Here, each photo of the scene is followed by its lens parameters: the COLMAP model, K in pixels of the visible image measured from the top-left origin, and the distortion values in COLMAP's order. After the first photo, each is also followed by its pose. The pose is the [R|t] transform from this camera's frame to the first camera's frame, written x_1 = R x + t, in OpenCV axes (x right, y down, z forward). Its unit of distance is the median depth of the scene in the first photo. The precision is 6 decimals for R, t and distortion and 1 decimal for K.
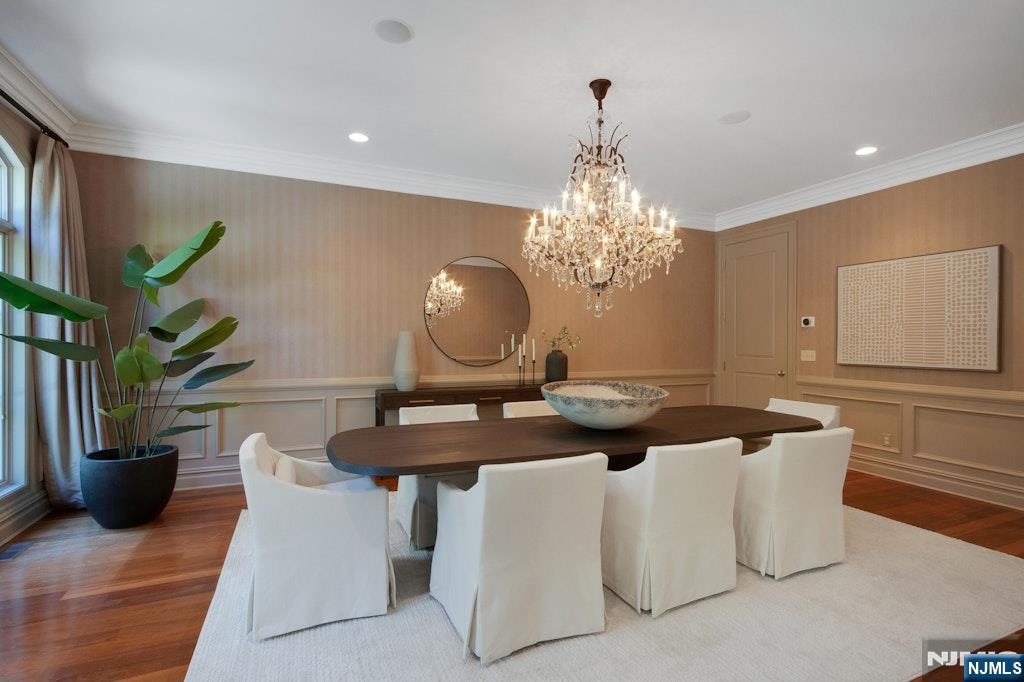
lens RADIAL K [[477.3, 0, 512.0], [0, 477.3, 341.0], [0, 0, 1]] dist [0.001298, -0.000085]
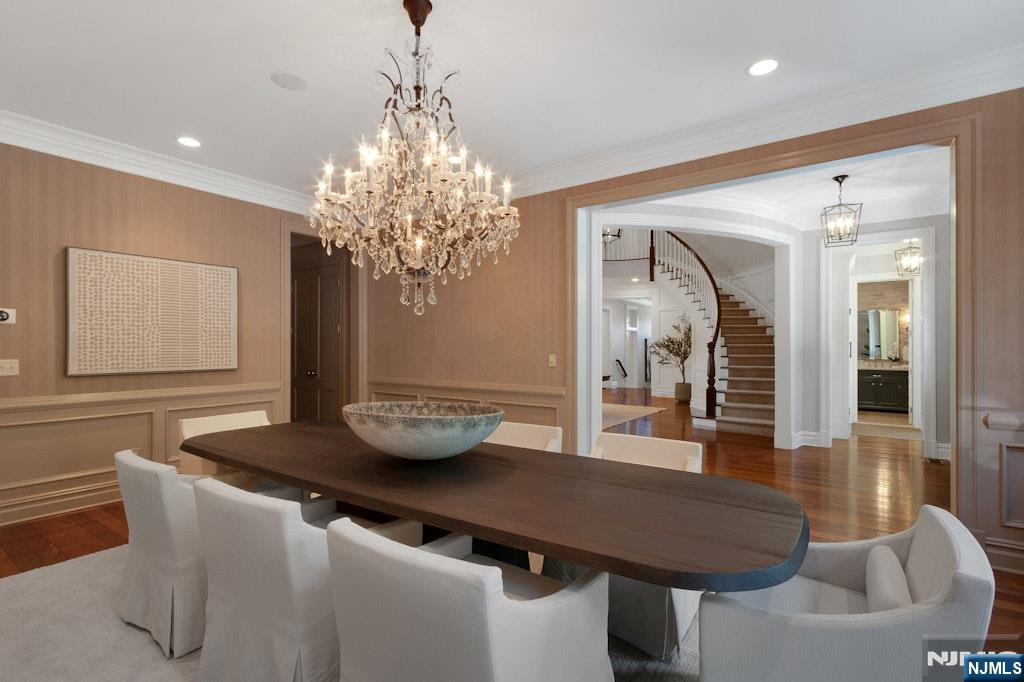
lens RADIAL K [[477.3, 0, 512.0], [0, 477.3, 341.0], [0, 0, 1]] dist [0.001298, -0.000085]
pose [[-0.510723, 0.004726, 0.859732, -0.355108], [-0.000825, 0.999982, -0.005987, -0.002567], [-0.859745, -0.003767, -0.510710, 0.853424]]
